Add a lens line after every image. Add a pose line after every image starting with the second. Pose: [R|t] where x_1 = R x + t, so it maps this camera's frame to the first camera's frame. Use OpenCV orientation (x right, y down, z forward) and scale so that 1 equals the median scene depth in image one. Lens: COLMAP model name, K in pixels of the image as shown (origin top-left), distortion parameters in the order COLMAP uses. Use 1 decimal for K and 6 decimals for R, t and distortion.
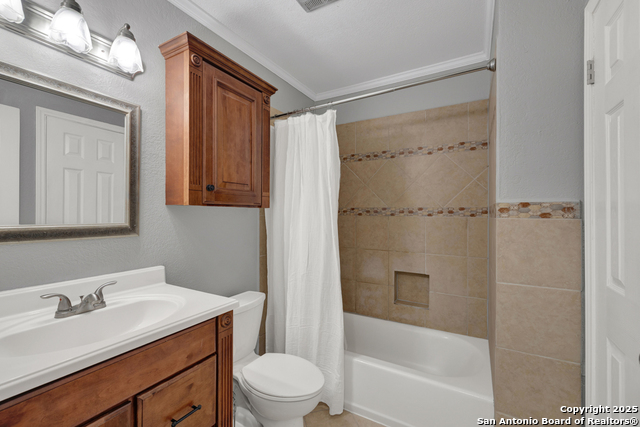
lens RADIAL K [[276.3, 0, 318.6], [0, 276.3, 216.4], [0, 0, 1]] dist [-0.015918, 0.000391]
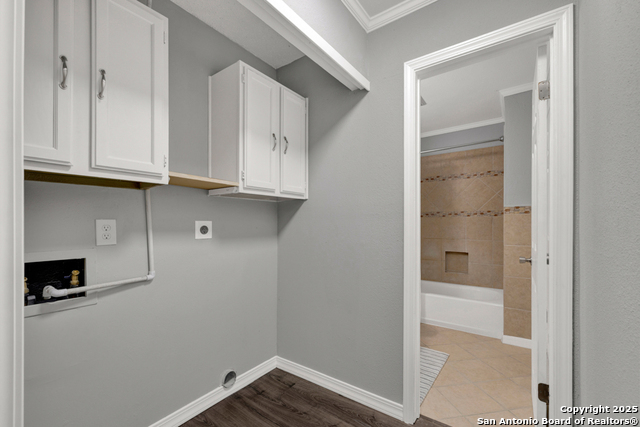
lens RADIAL K [[276.3, 0, 318.6], [0, 276.3, 216.4], [0, 0, 1]] dist [-0.015918, 0.000391]
pose [[0.994182, 0.009876, -0.107256, -0.297751], [-0.013757, 0.999275, -0.035510, 0.067782], [0.106827, 0.036779, 0.993597, -0.696373]]
